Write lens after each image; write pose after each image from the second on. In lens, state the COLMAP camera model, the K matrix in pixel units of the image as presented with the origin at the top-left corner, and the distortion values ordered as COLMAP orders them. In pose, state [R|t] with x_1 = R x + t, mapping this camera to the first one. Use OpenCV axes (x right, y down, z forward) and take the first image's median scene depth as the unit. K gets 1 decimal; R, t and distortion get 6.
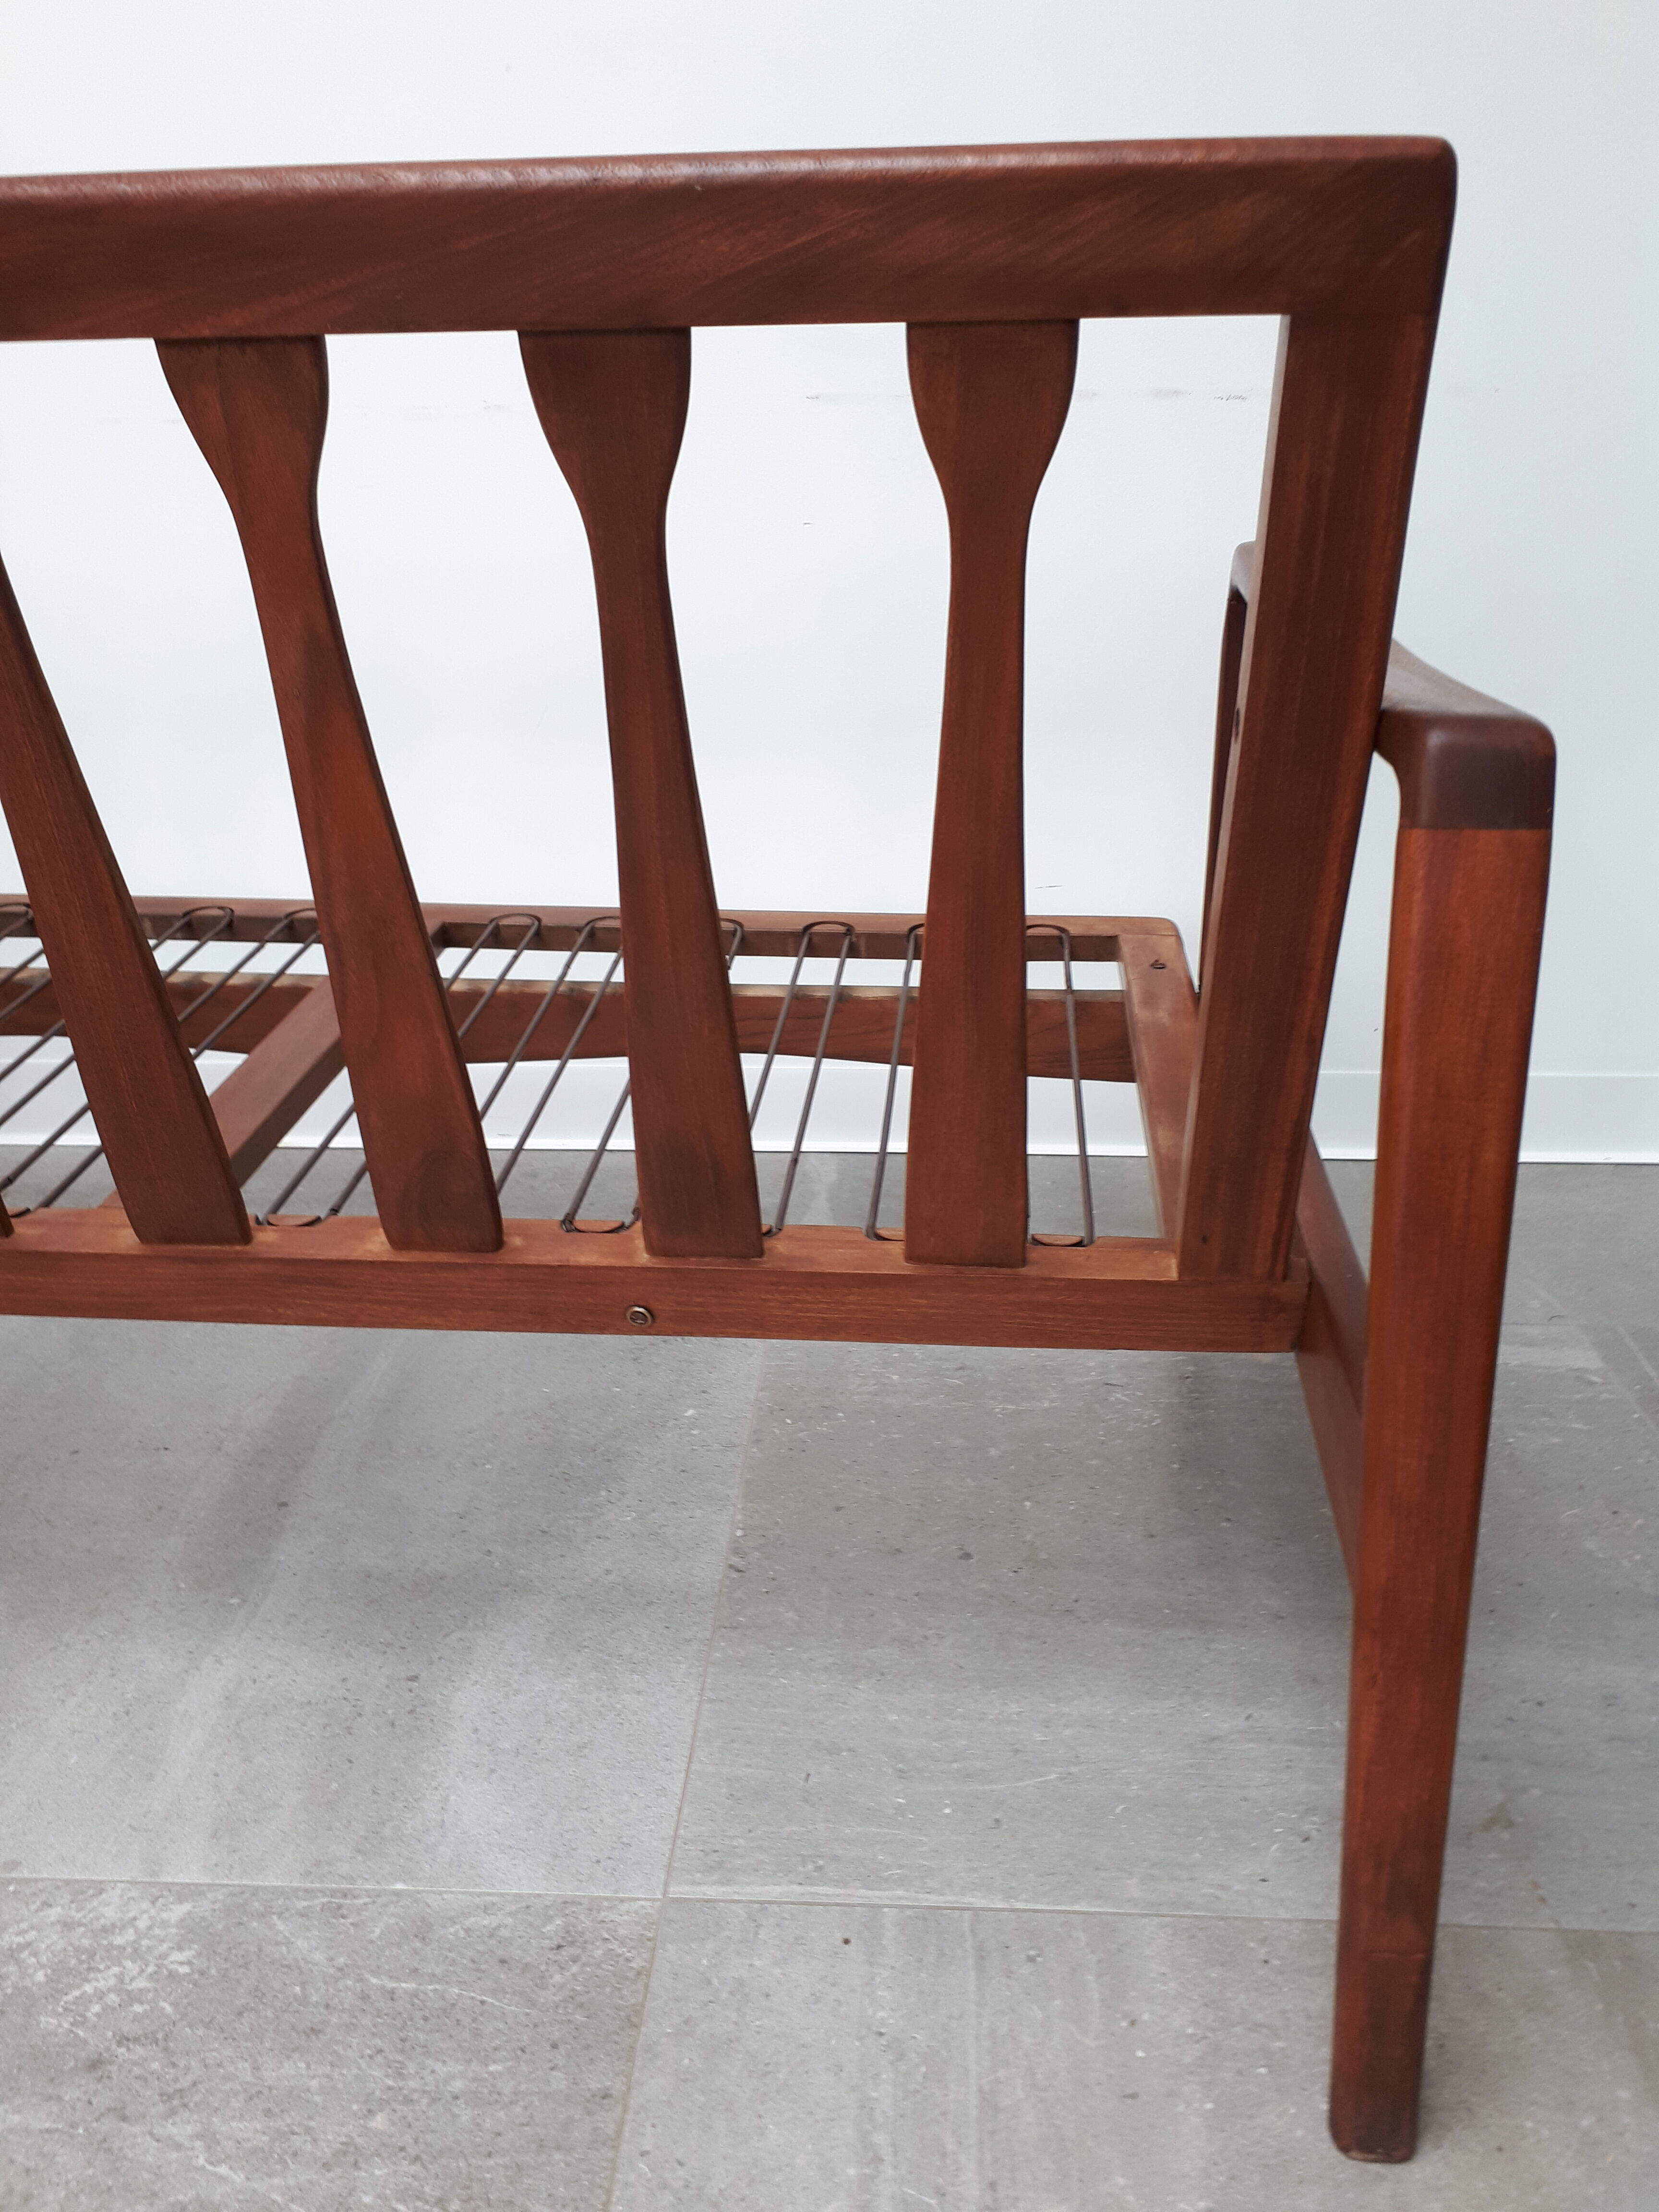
lens RADIAL K [[1834.9, 0, 824.1], [0, 1834.9, 1066.2], [0, 0, 1]] dist [0.001697, 0.000003]
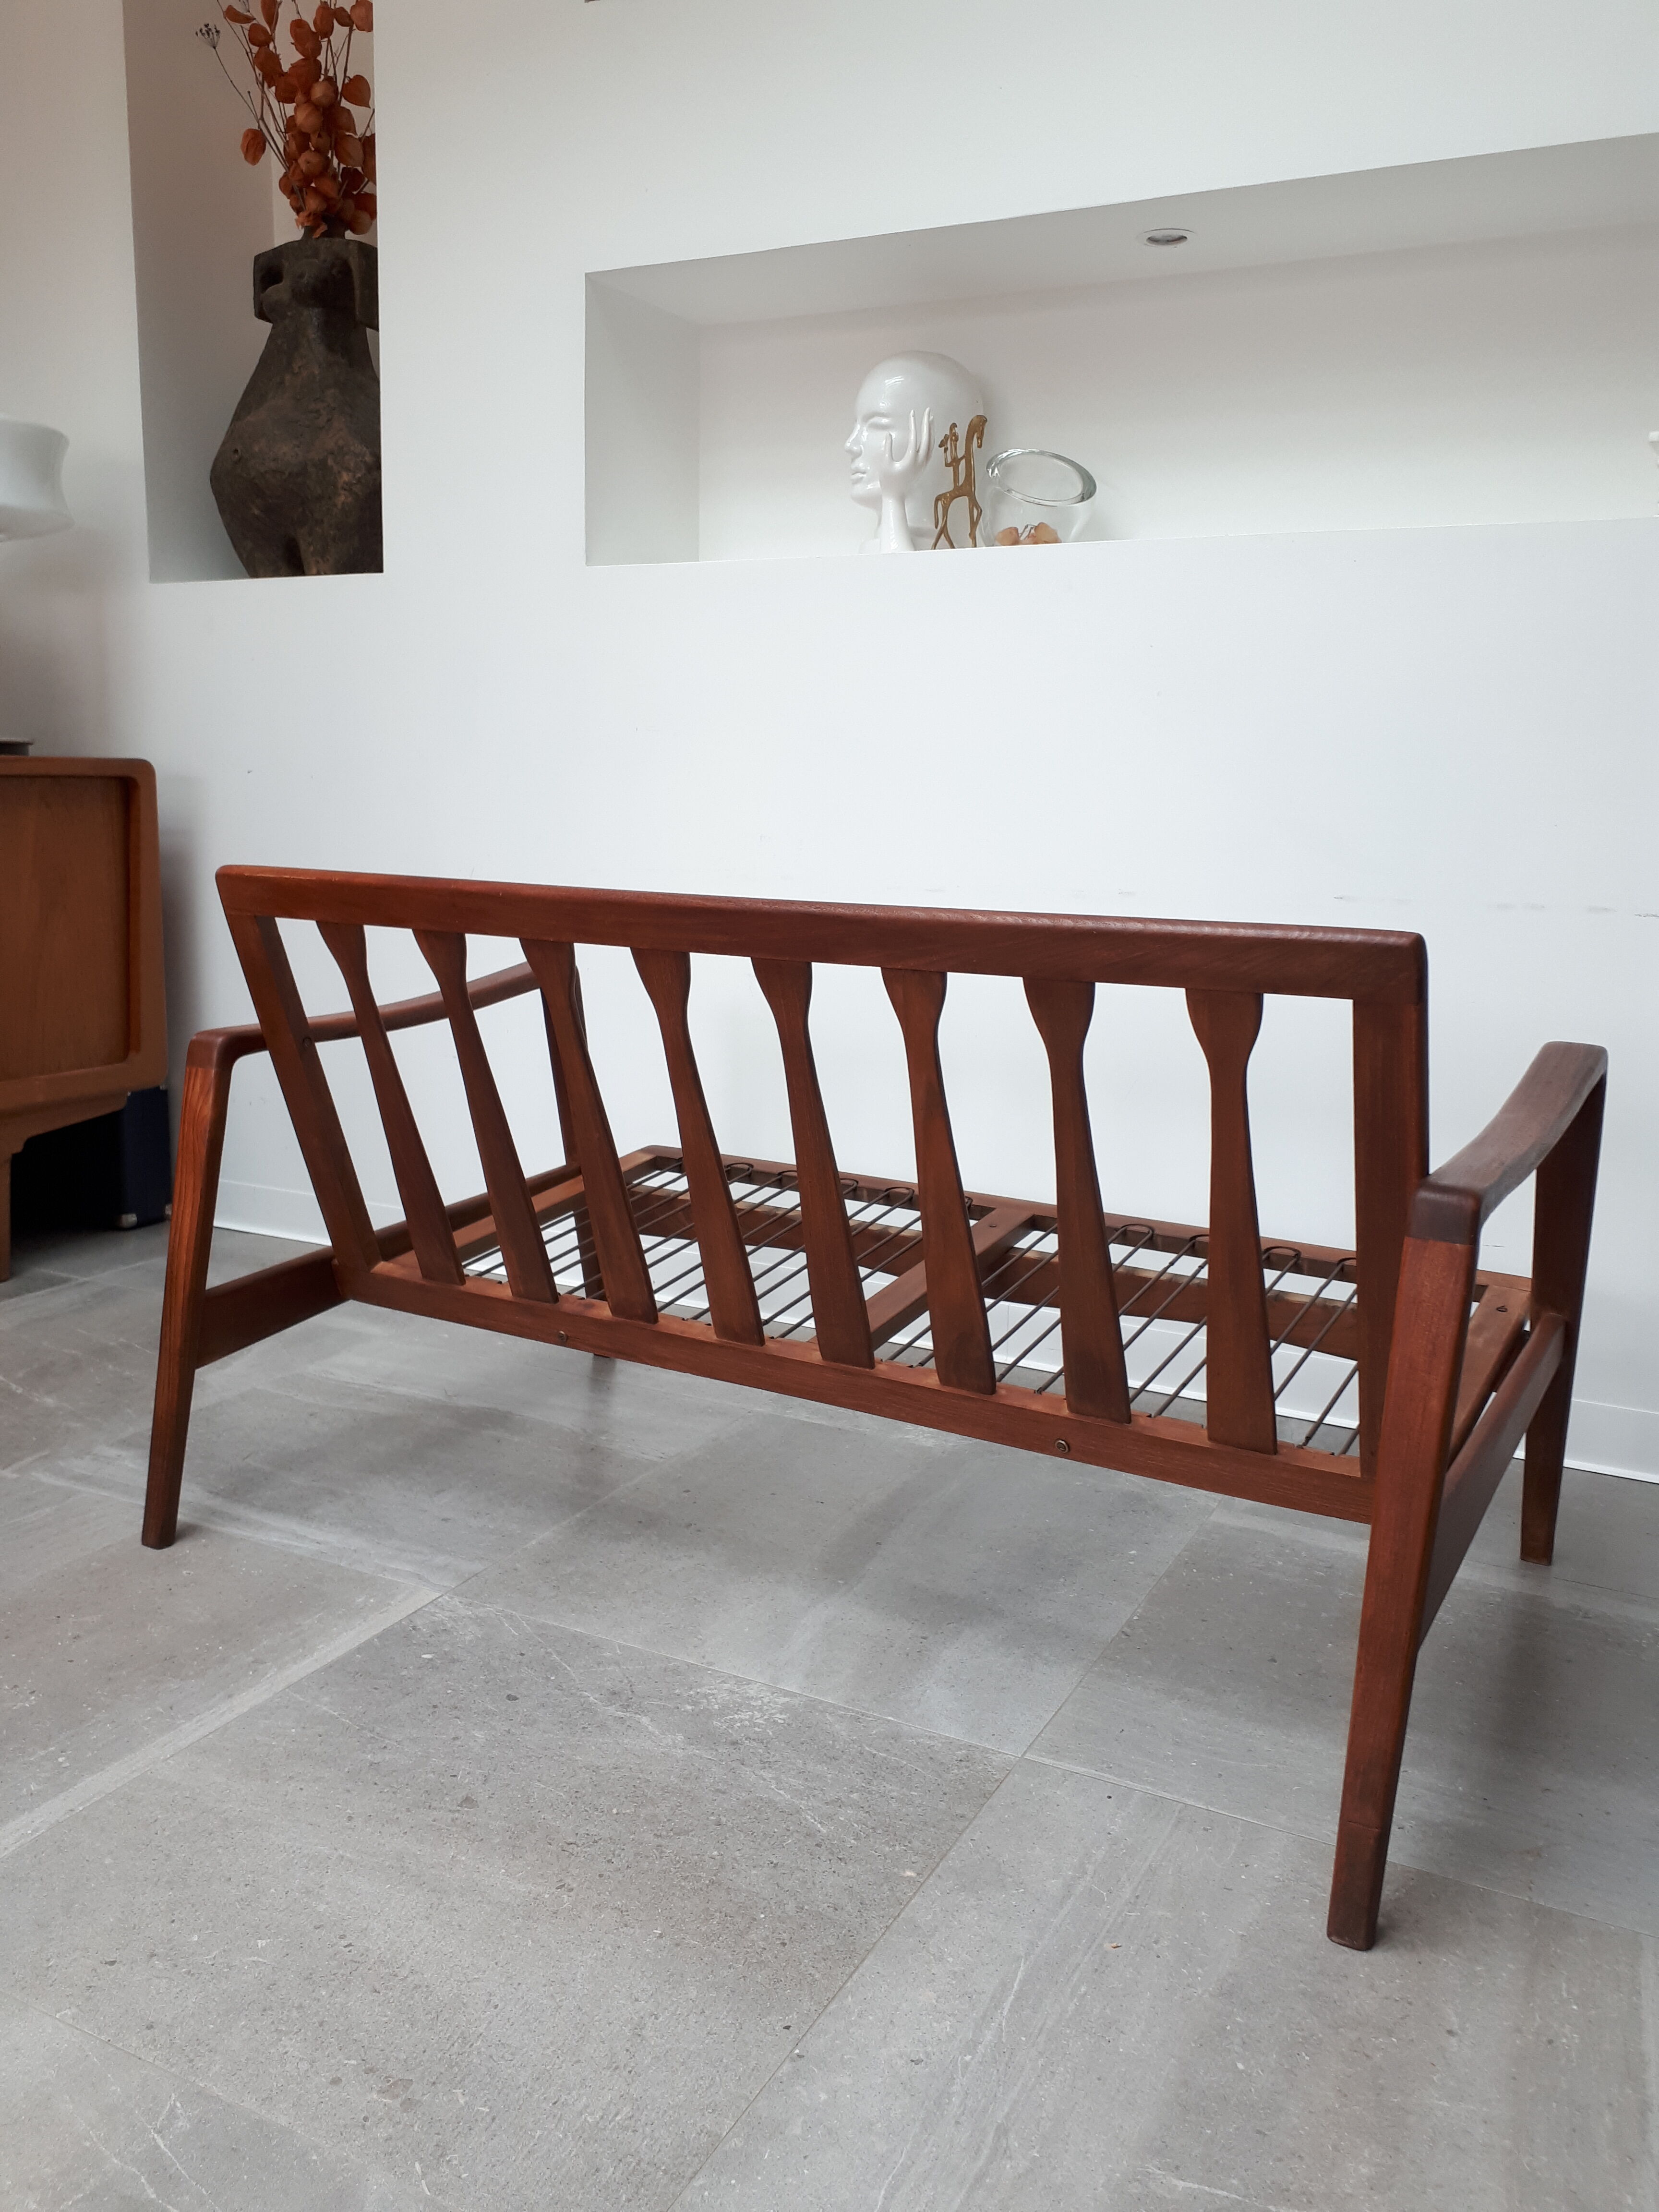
lens RADIAL K [[1794.5, 0, 826.1], [0, 1794.5, 1104.2], [0, 0, 1]] dist [-0.010554, -0.009741]
pose [[0.912766, 0.106485, -0.394358, 0.376402], [-0.162863, 0.980240, -0.112271, 0.043551], [0.374611, 0.166703, 0.912073, -0.832978]]
